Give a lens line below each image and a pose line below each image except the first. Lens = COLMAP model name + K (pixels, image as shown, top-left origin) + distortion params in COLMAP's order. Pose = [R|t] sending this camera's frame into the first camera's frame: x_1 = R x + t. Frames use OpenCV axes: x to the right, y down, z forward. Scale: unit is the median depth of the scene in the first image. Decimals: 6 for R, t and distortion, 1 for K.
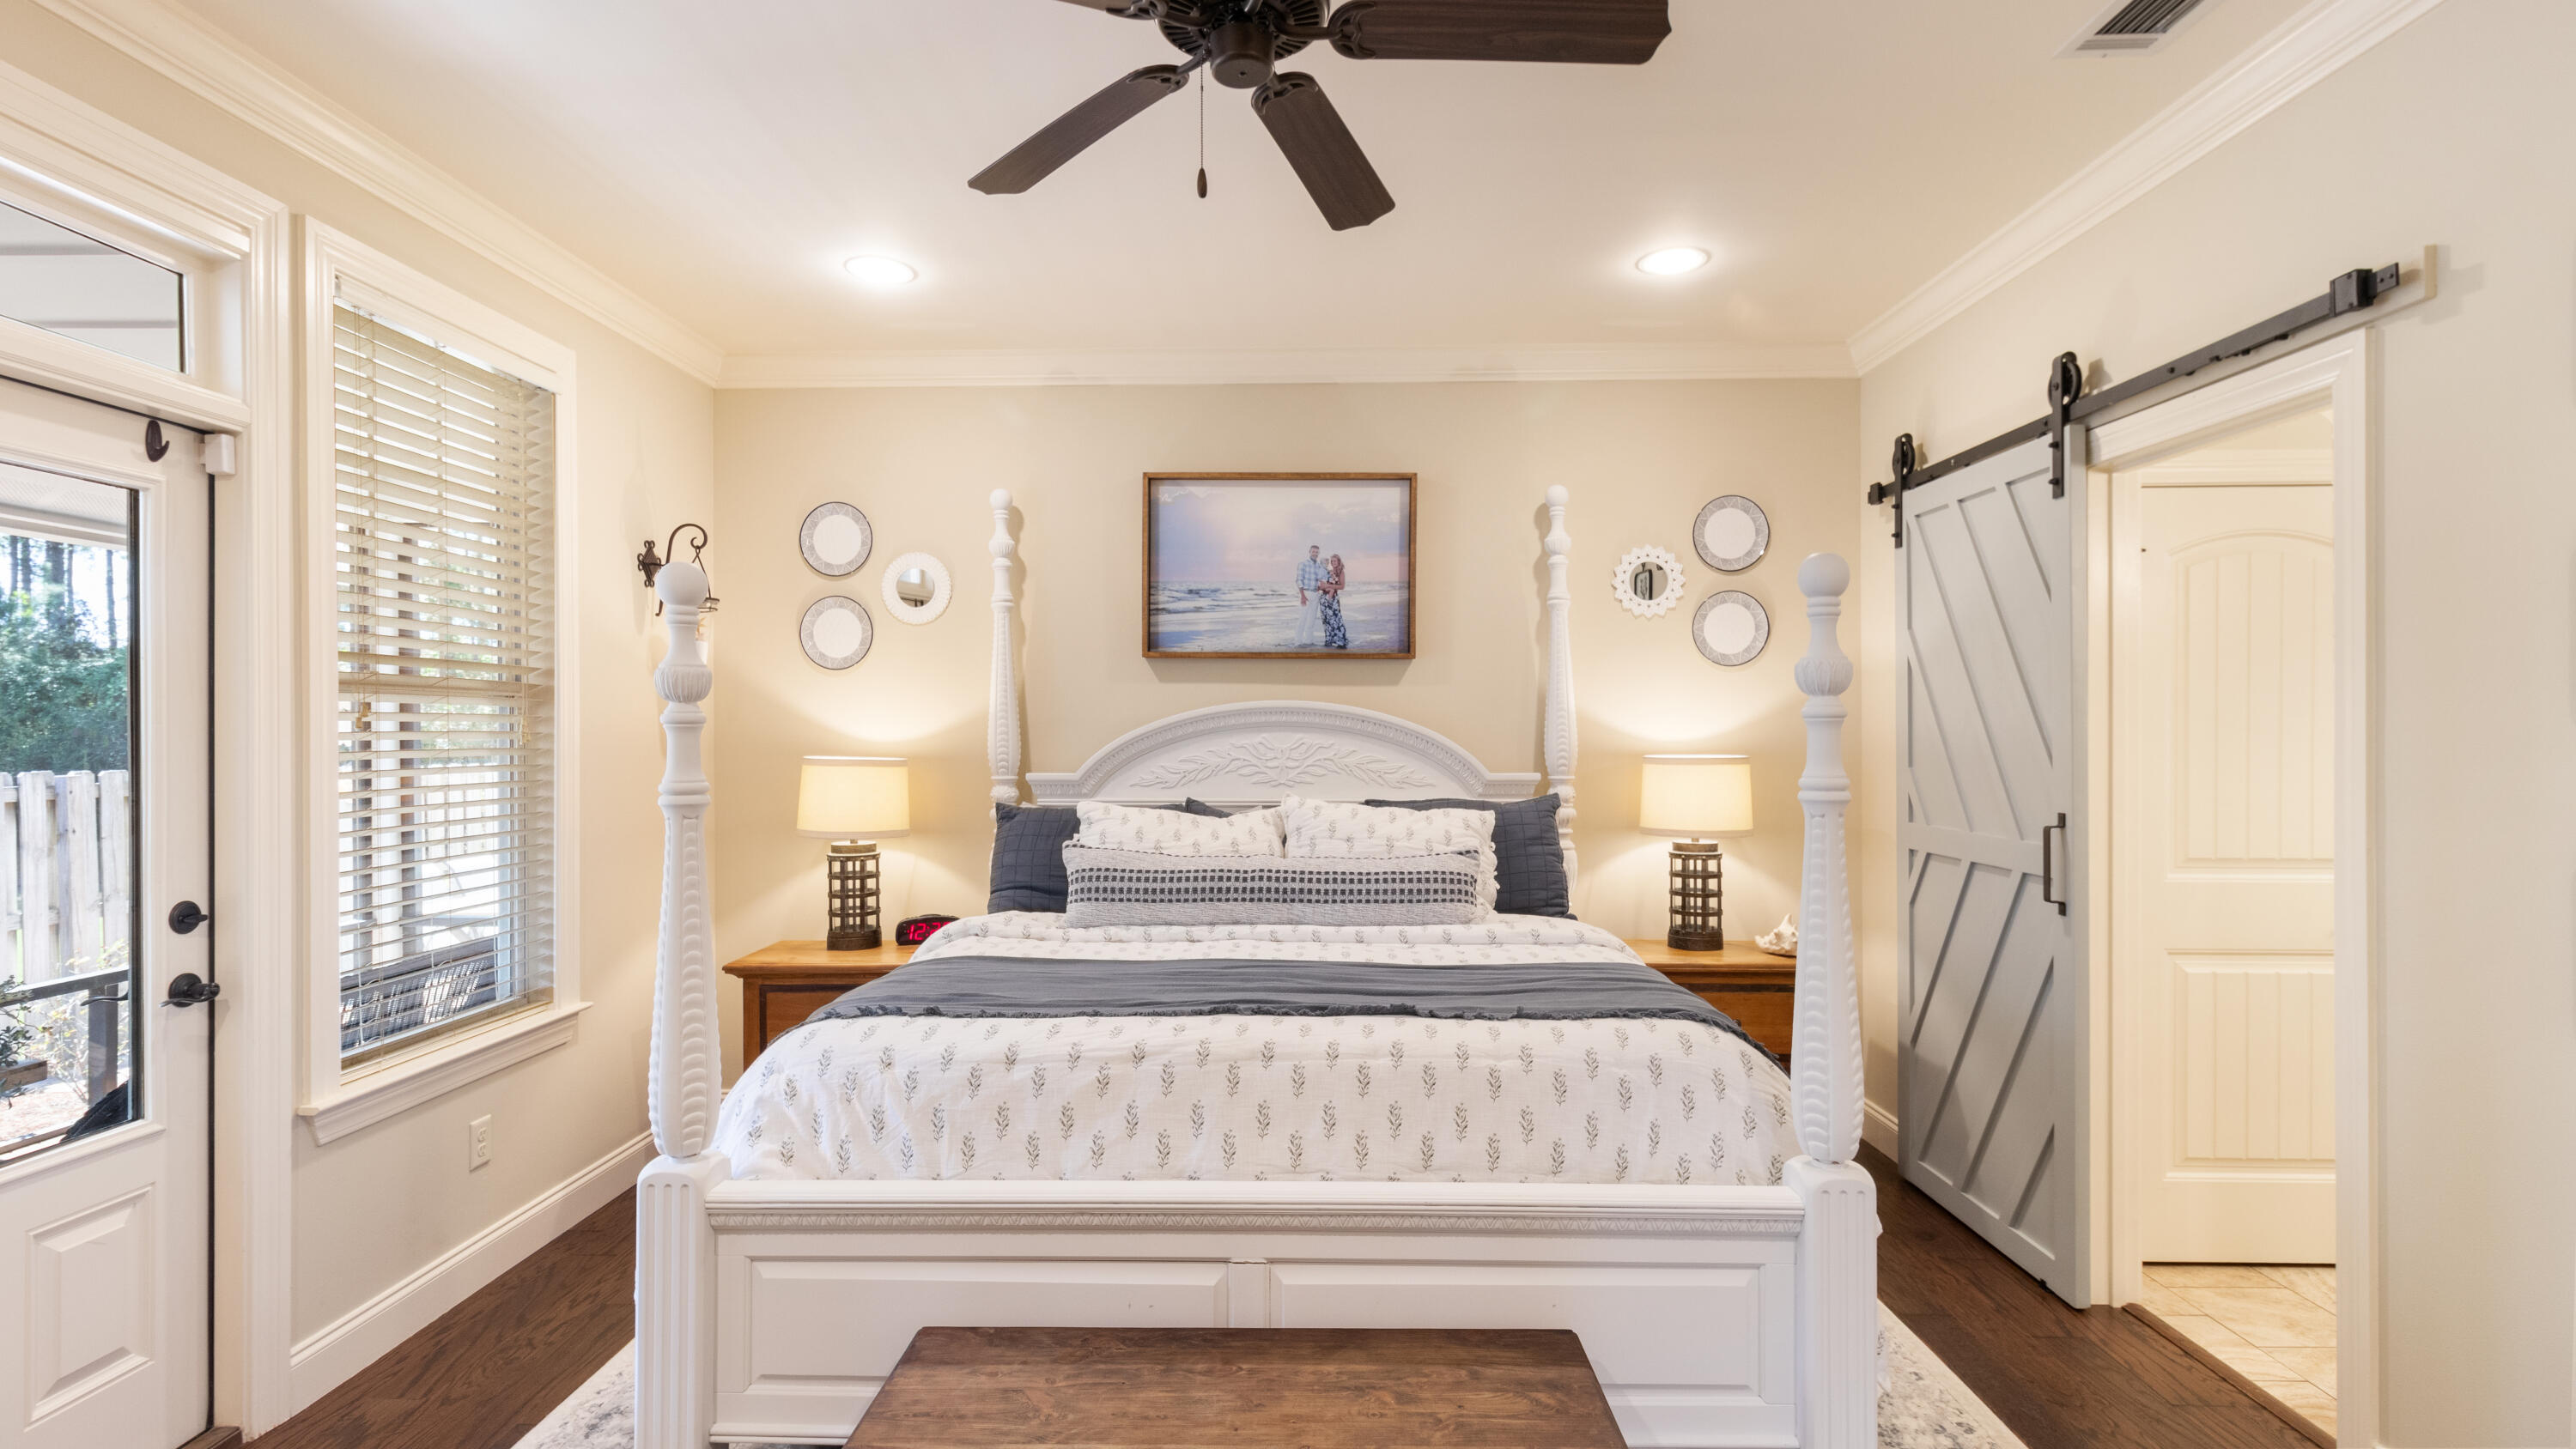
lens RADIAL K [[1214.2, 0, 1299.1], [0, 1214.2, 716.4], [0, 0, 1]] dist [0.003333, 0.000840]
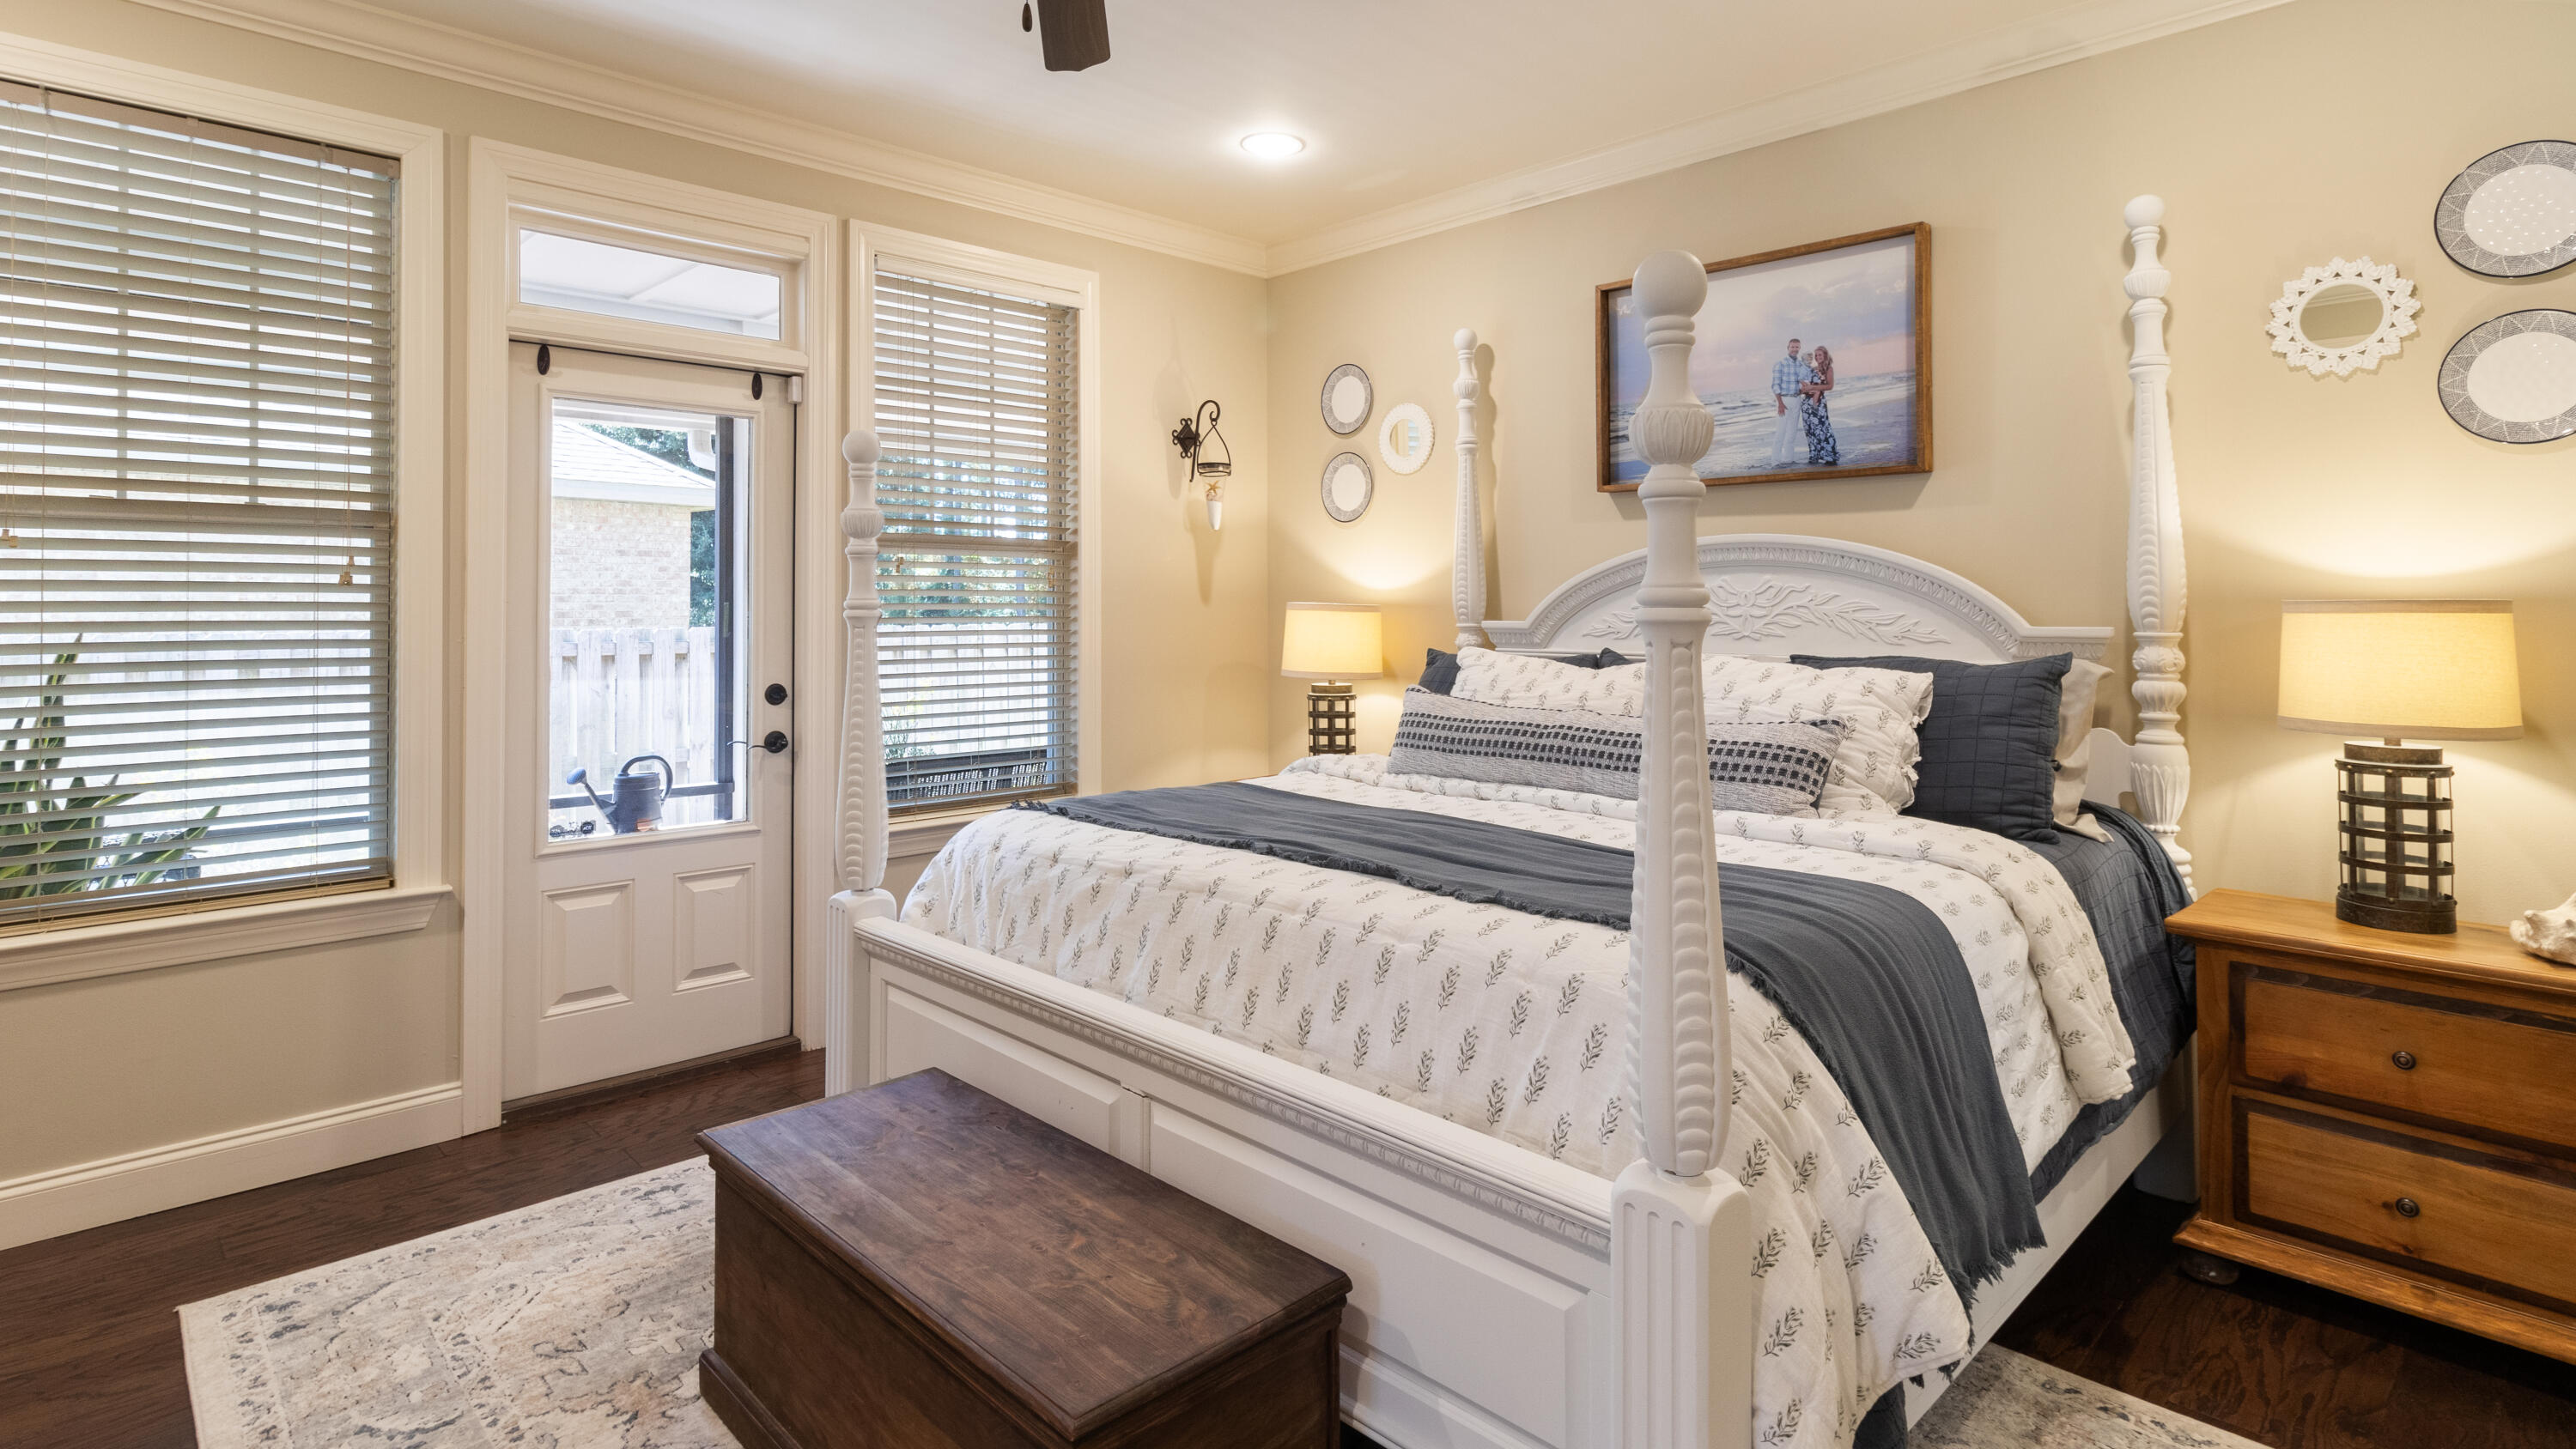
lens RADIAL K [[1283.0, 0, 1283.2], [0, 1283.0, 576.3], [0, 0, 1]] dist [0.001011, 0.000657]
pose [[0.709173, -0.015837, -0.704857, 0.397554], [0.009082, 0.999870, -0.013329, 0.025522], [0.704976, 0.003051, 0.709225, 0.179255]]
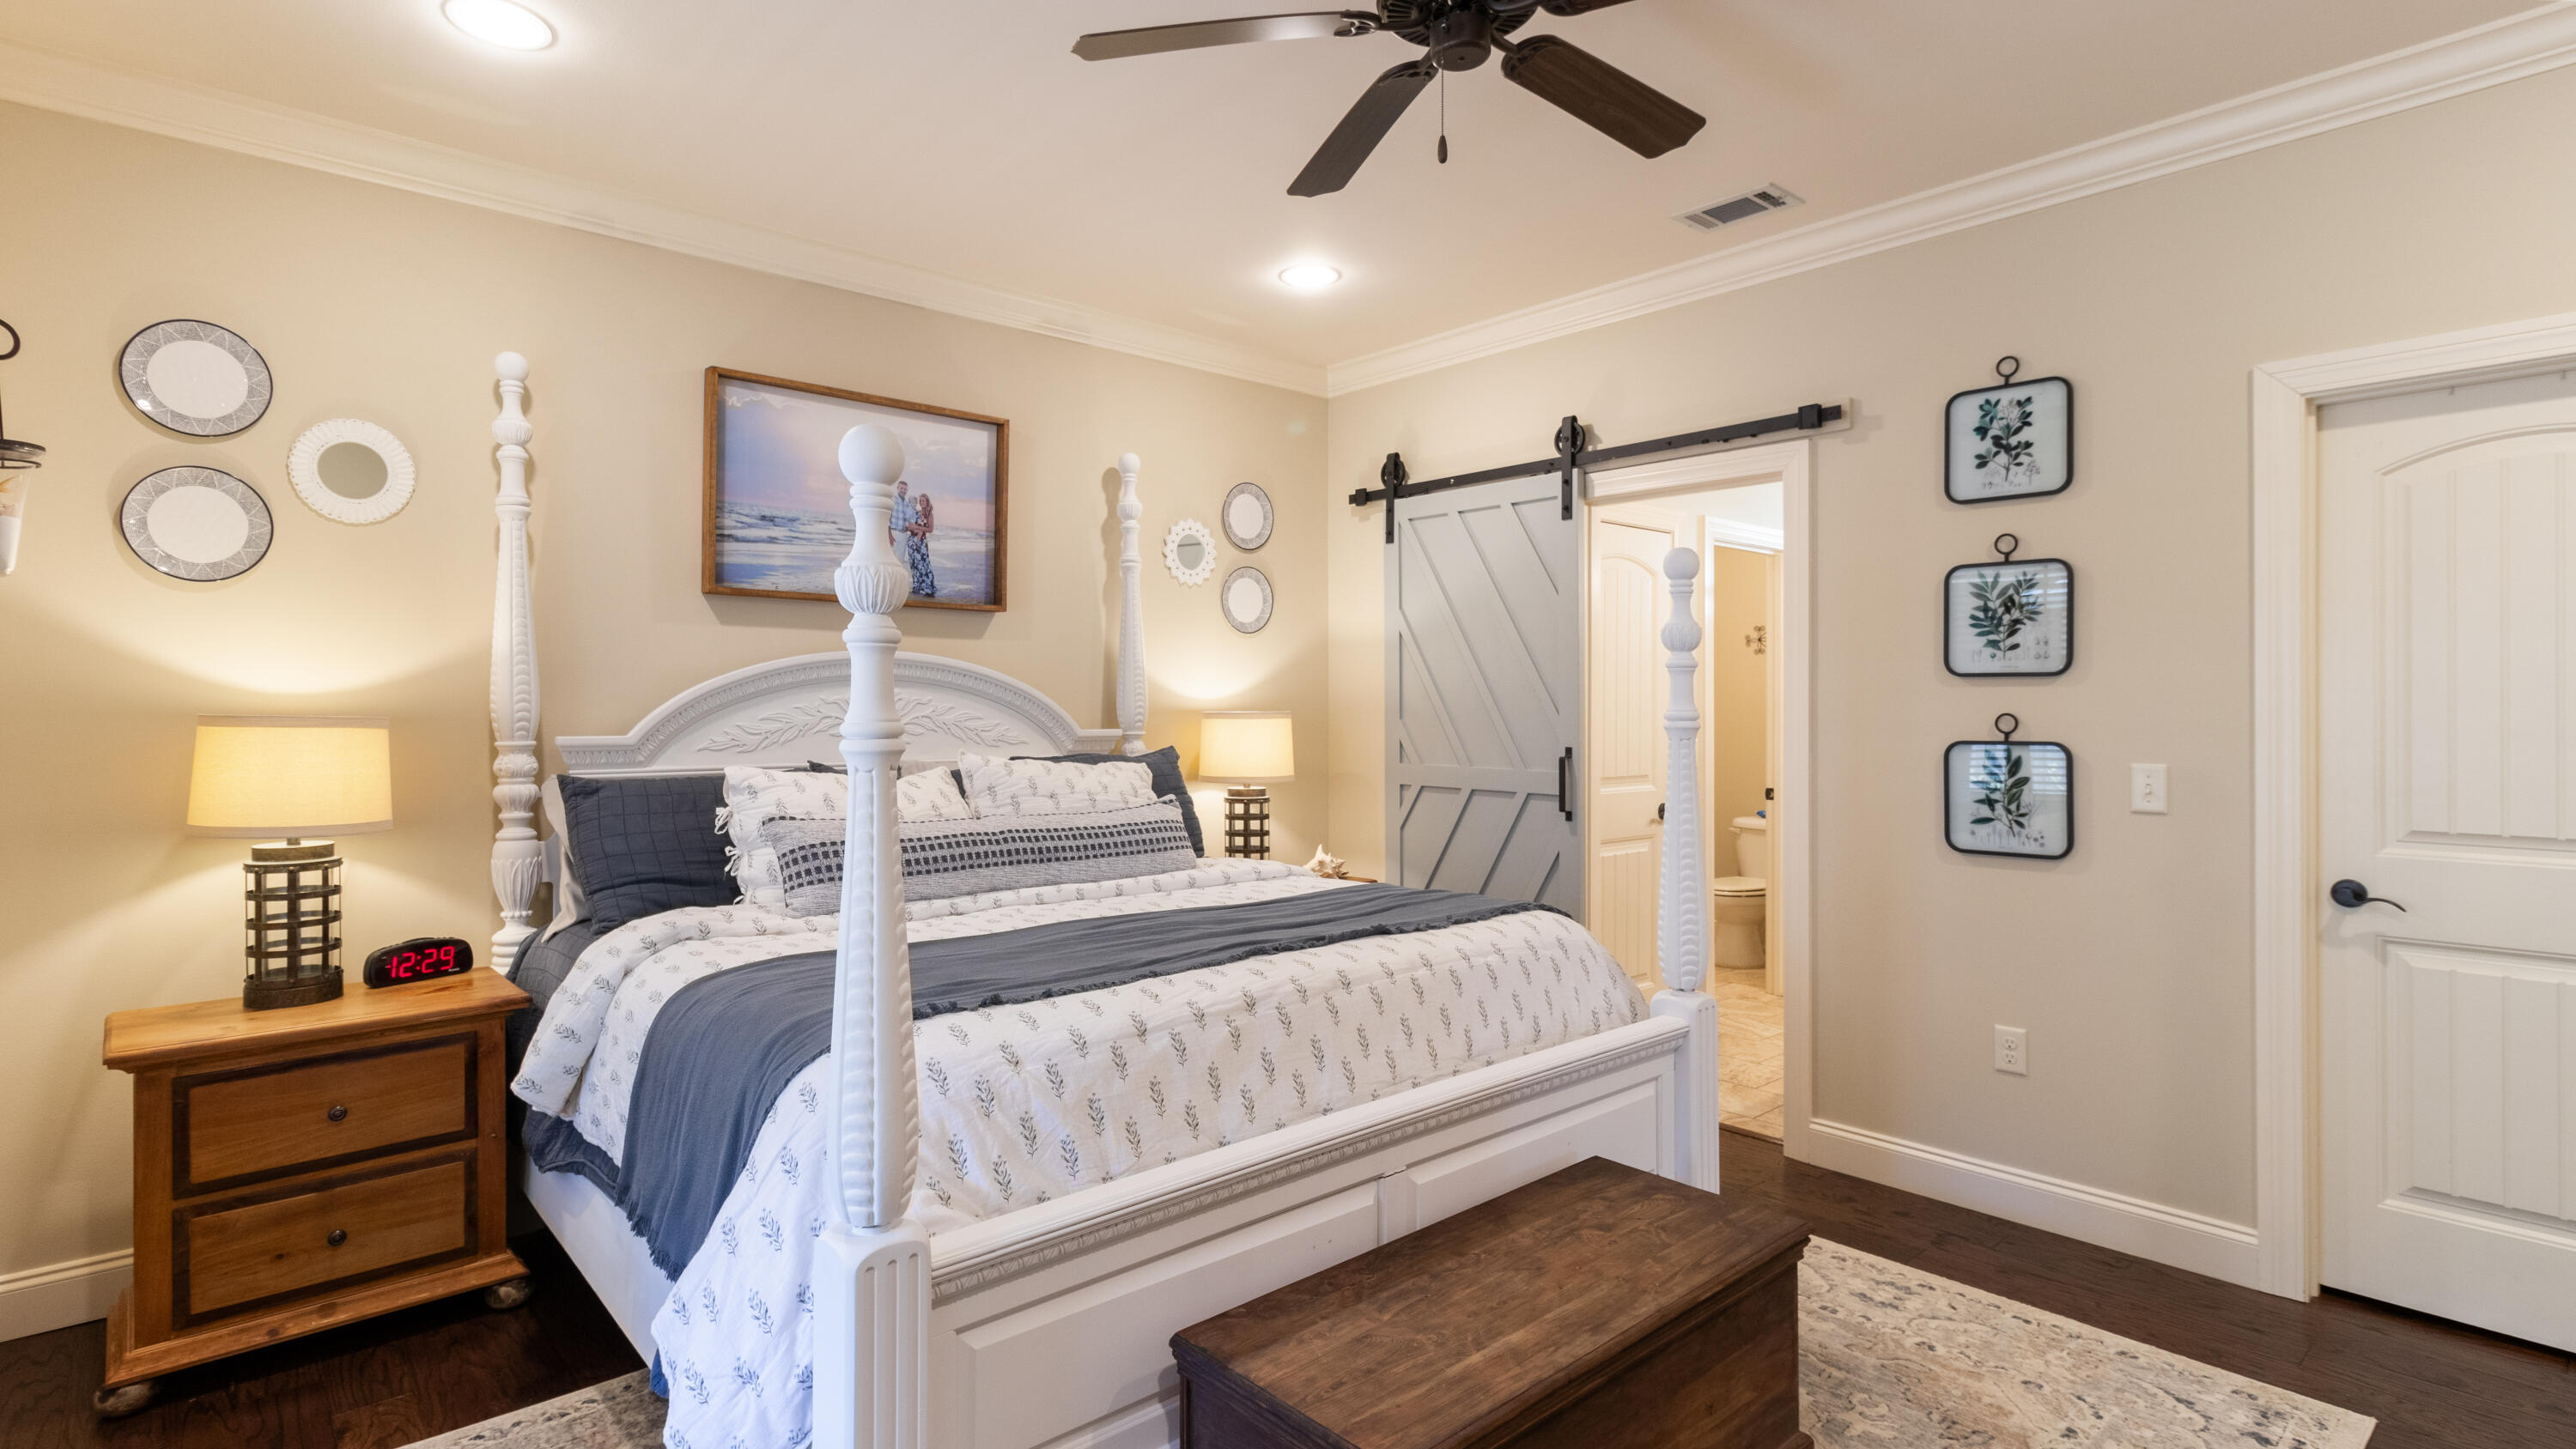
lens RADIAL K [[1228.1, 0, 1285.2], [0, 1228.1, 685.7], [0, 0, 1]] dist [0.003190, 0.000357]
pose [[0.738668, 0.012645, 0.673951, -0.425637], [-0.008380, 0.999919, -0.009576, 0.019774], [-0.674017, 0.001425, 0.738714, 0.141685]]
